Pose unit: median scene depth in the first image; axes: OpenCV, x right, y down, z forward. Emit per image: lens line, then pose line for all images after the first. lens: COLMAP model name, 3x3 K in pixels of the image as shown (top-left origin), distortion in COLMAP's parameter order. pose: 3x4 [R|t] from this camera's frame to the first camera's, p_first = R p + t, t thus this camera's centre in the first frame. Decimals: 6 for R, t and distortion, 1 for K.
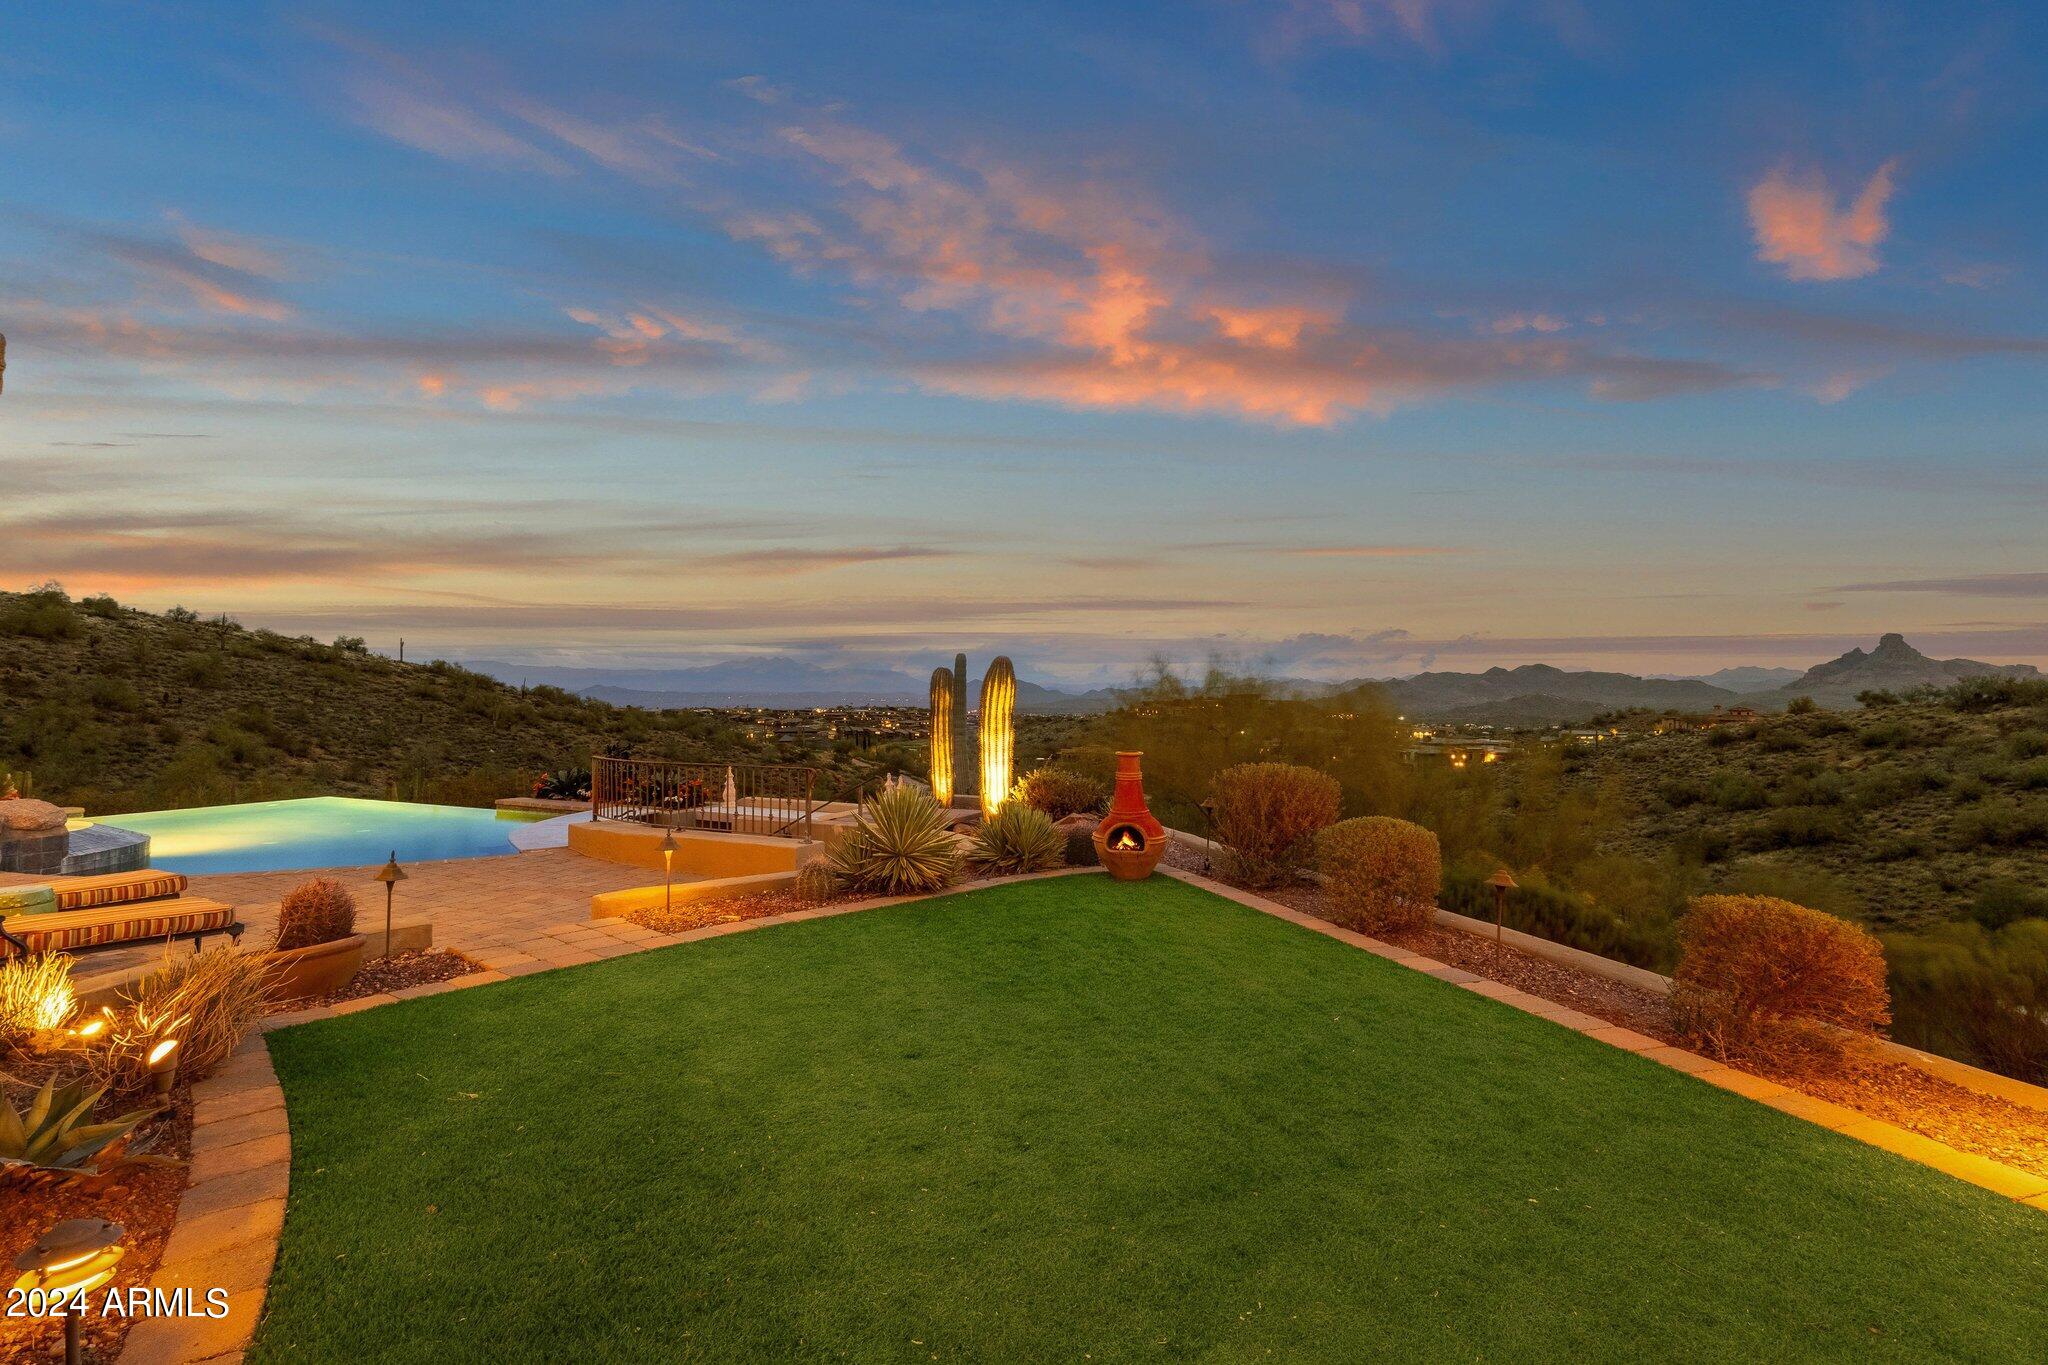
lens RADIAL K [[940.6, 0, 1029.1], [0, 940.6, 688.3], [0, 0, 1]] dist [0.002009, 0.001232]
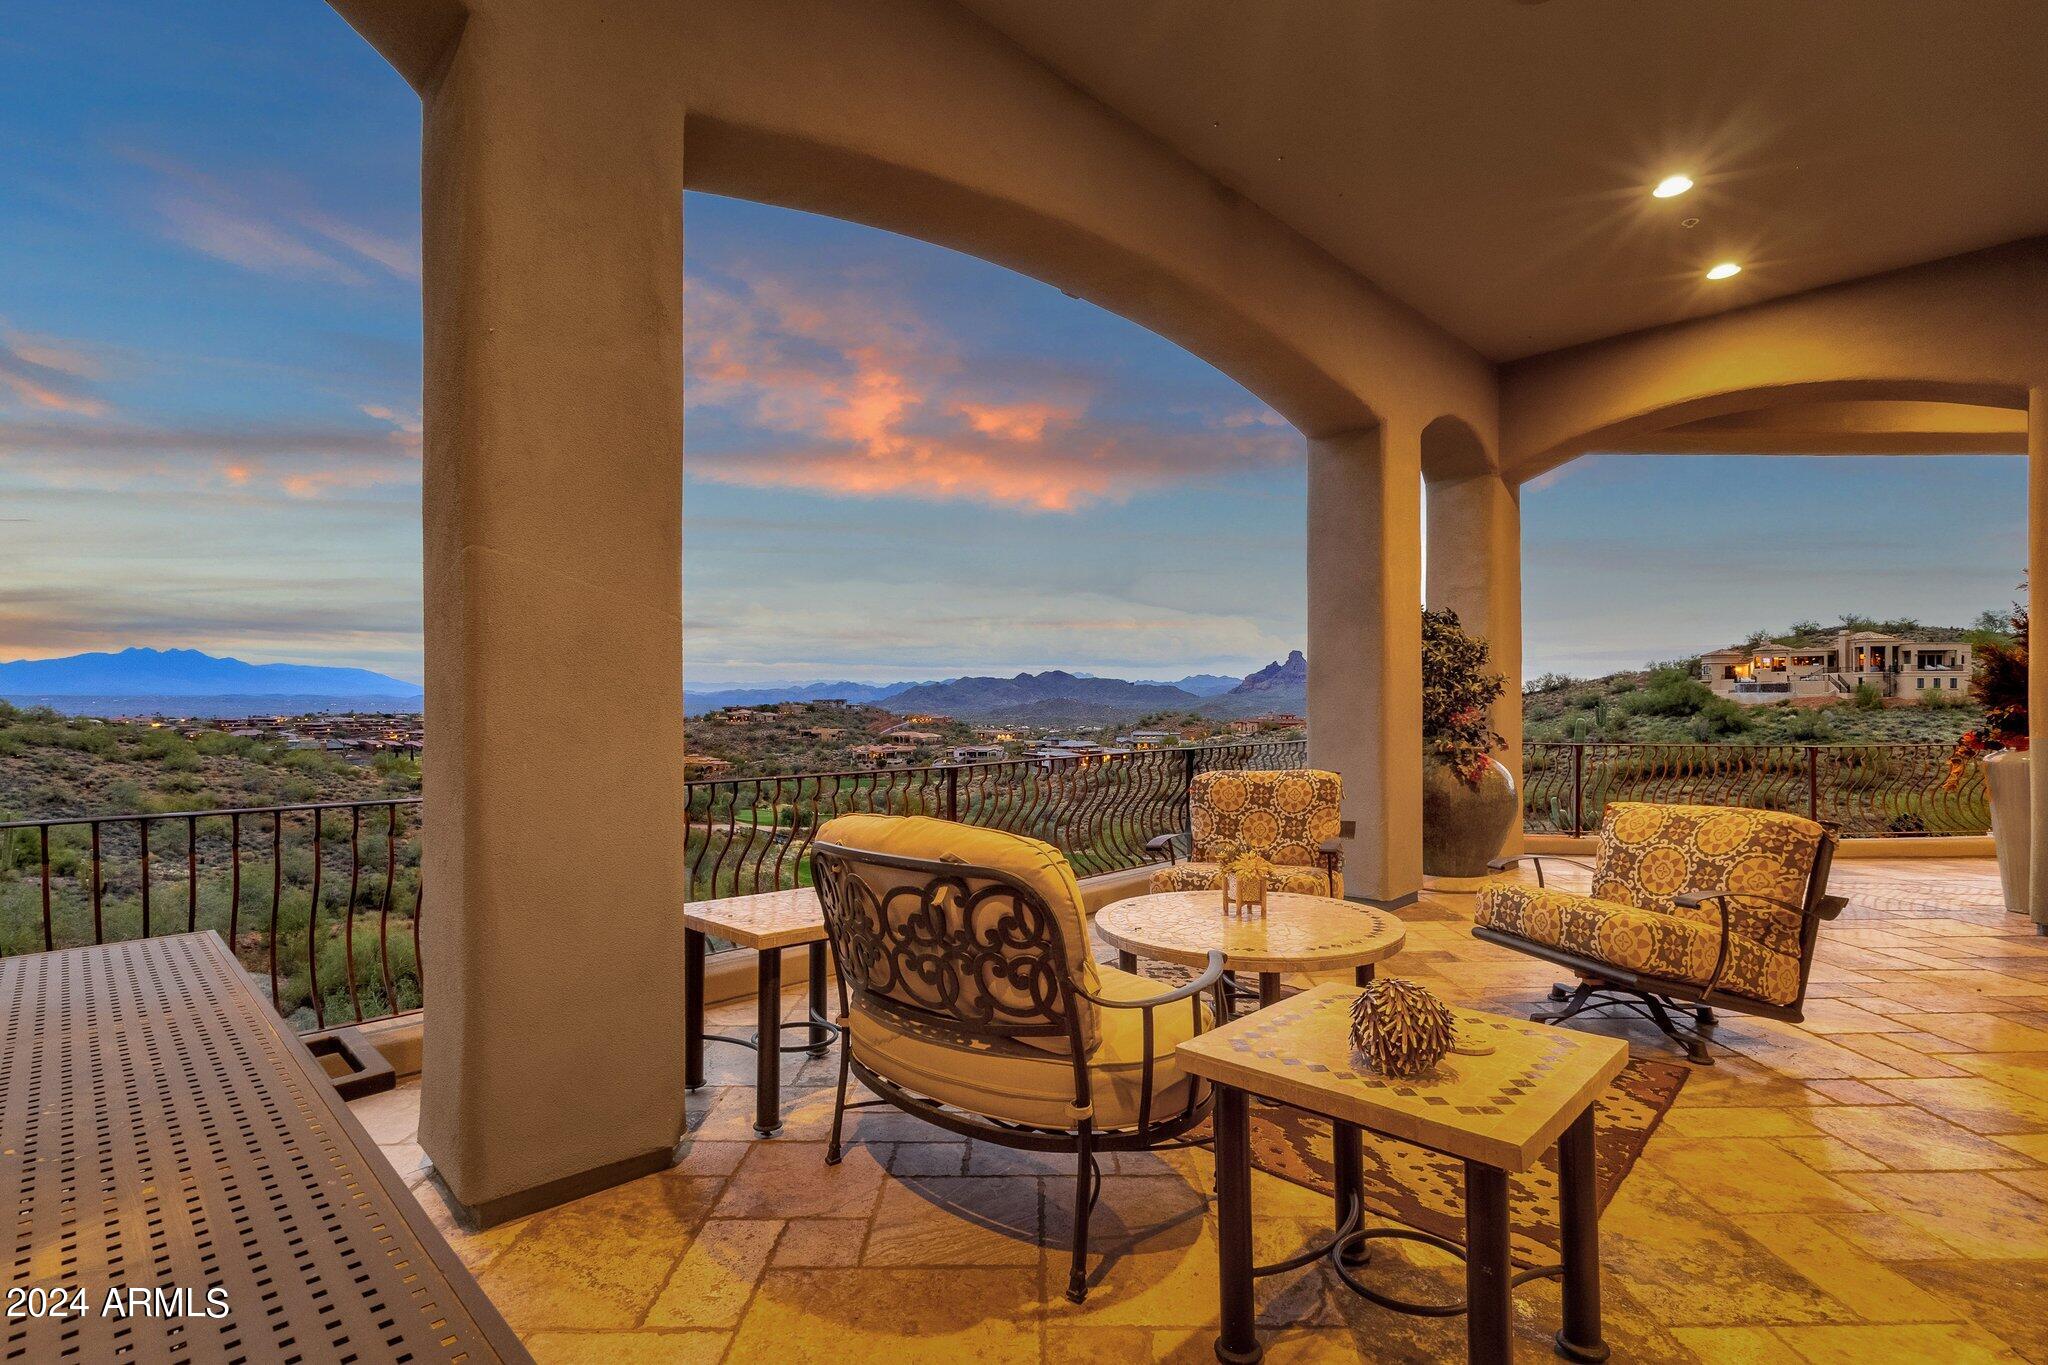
lens RADIAL K [[940.6, 0, 1029.1], [0, 940.6, 688.3], [0, 0, 1]] dist [0.002009, 0.001232]
pose [[0.894906, 0.003747, 0.446240, -0.184548], [-0.002060, 0.999989, -0.004265, -0.010281], [-0.446251, 0.002898, 0.894903, 0.024190]]
